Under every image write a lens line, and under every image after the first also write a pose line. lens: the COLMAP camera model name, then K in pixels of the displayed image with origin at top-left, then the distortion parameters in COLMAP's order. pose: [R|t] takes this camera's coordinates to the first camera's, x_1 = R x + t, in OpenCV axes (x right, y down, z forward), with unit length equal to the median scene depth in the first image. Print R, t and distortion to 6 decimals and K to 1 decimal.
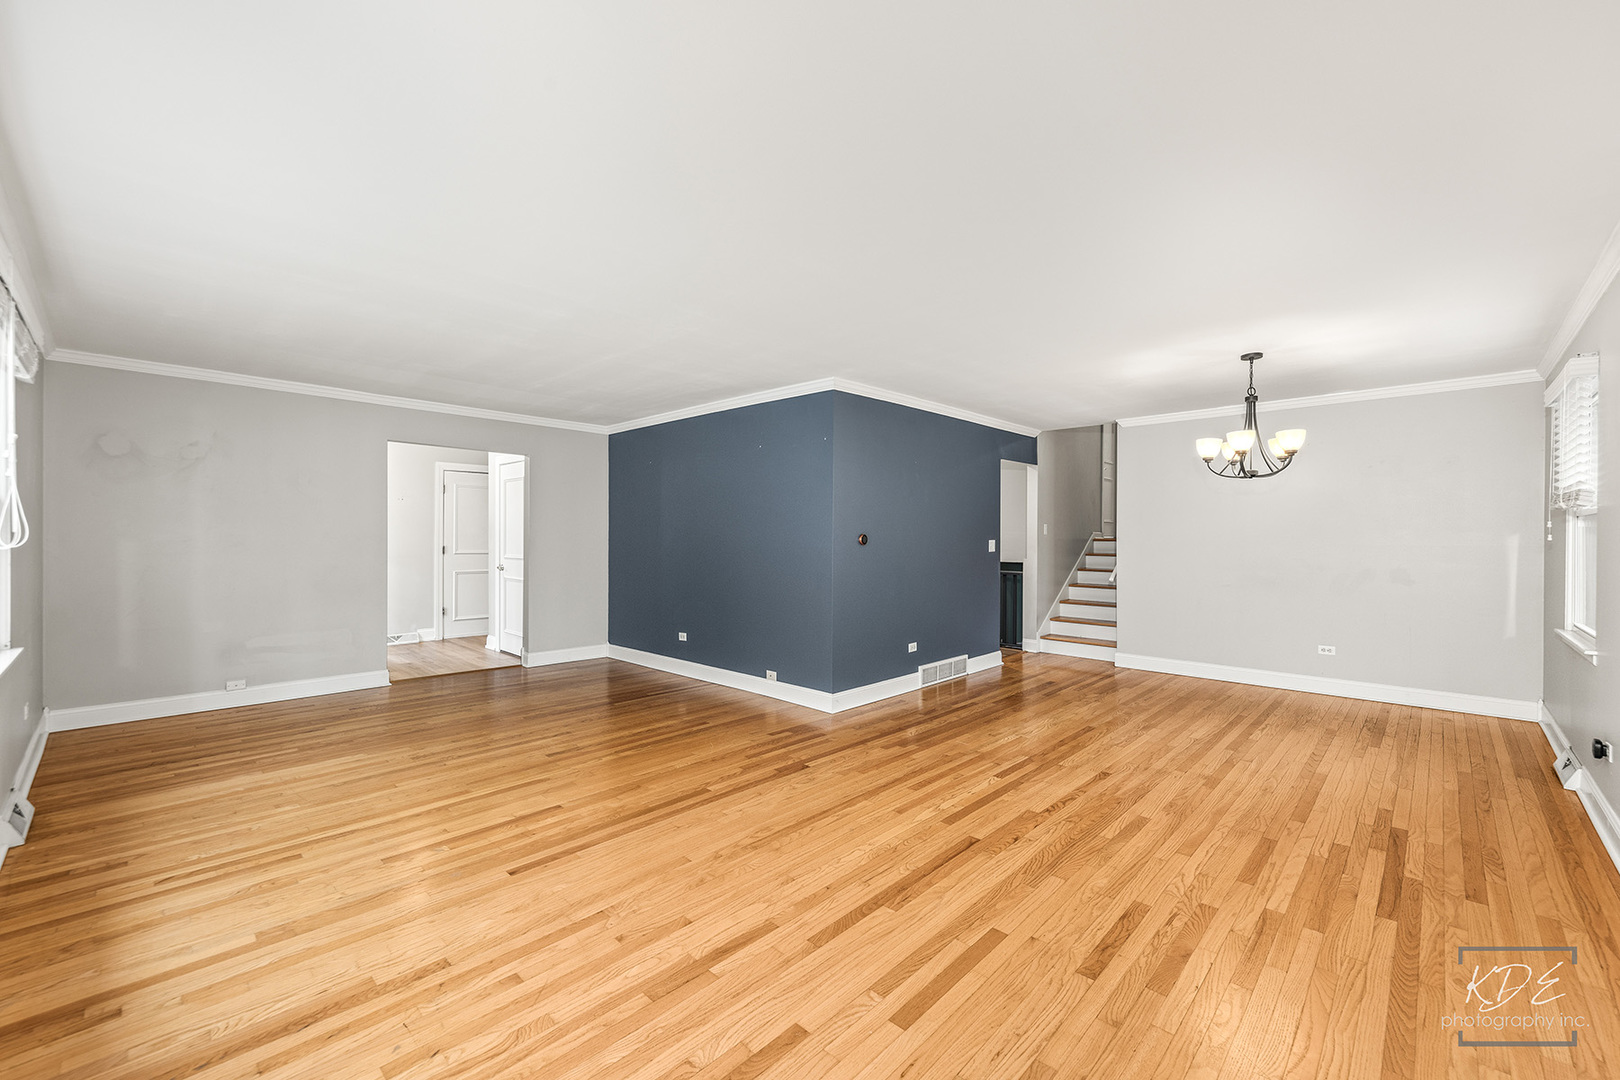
lens RADIAL K [[650.7, 0, 808.5], [0, 650.7, 536.7], [0, 0, 1]] dist [-0.000330, -0.000011]
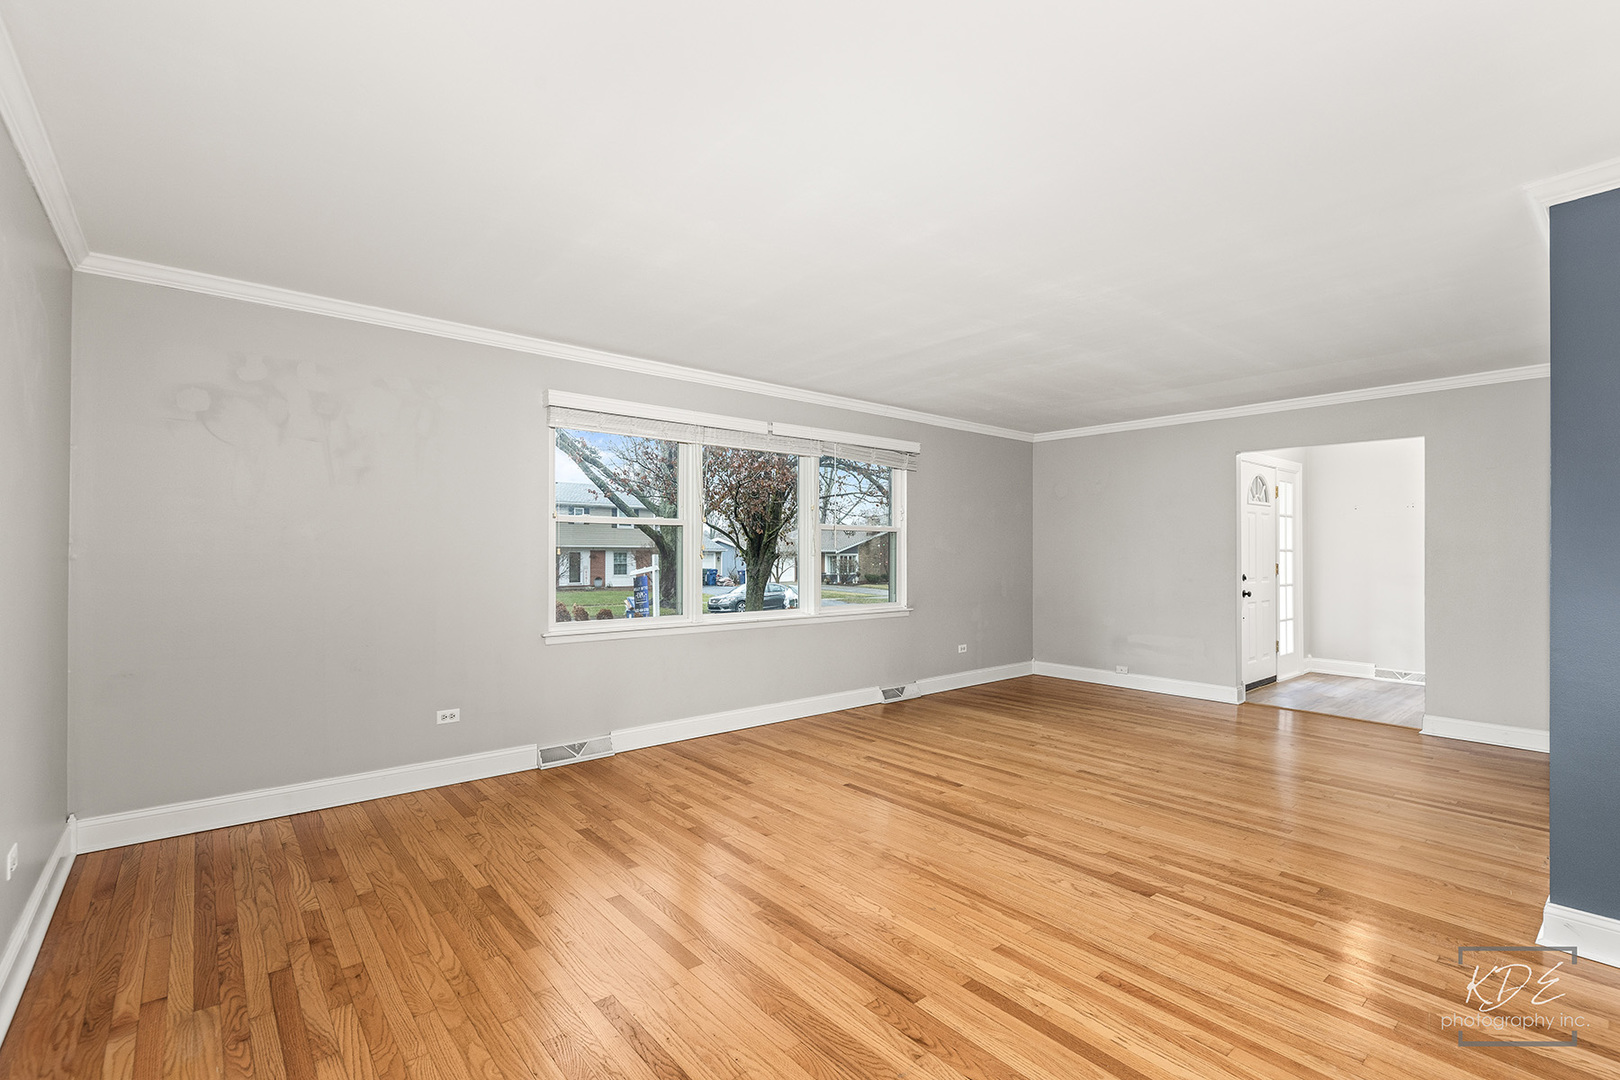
lens RADIAL K [[716.0, 0, 807.7], [0, 716.0, 546.7], [0, 0, 1]] dist [0.001144, -0.000007]
pose [[-0.097937, -0.009064, -0.995151, 0.830995], [-0.003573, 0.999955, -0.008756, 0.009804], [0.995186, 0.002699, -0.097965, 0.801245]]
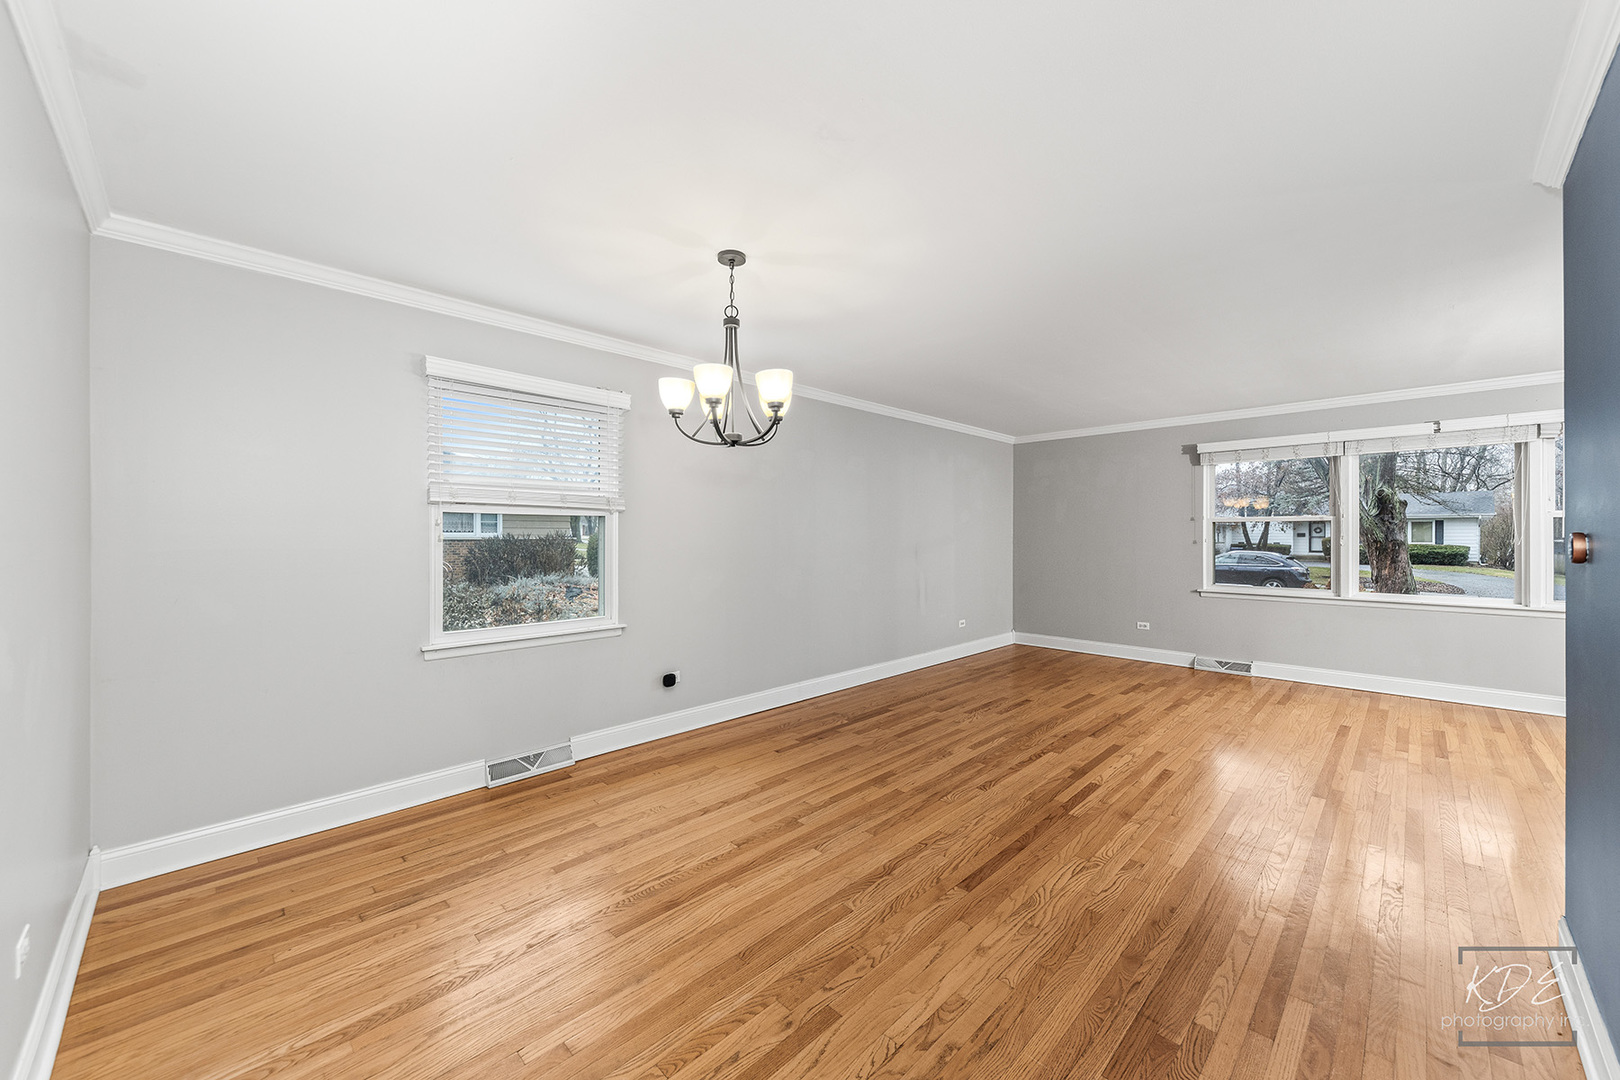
lens RADIAL K [[605.1, 0, 808.8], [0, 605.1, 539.1], [0, 0, 1]] dist [0.000162, -0.000023]
pose [[-0.999878, -0.001563, 0.015559, 0.748980], [-0.001536, 0.999997, 0.001694, 0.000791], [-0.015562, 0.001670, -0.999878, 2.024829]]
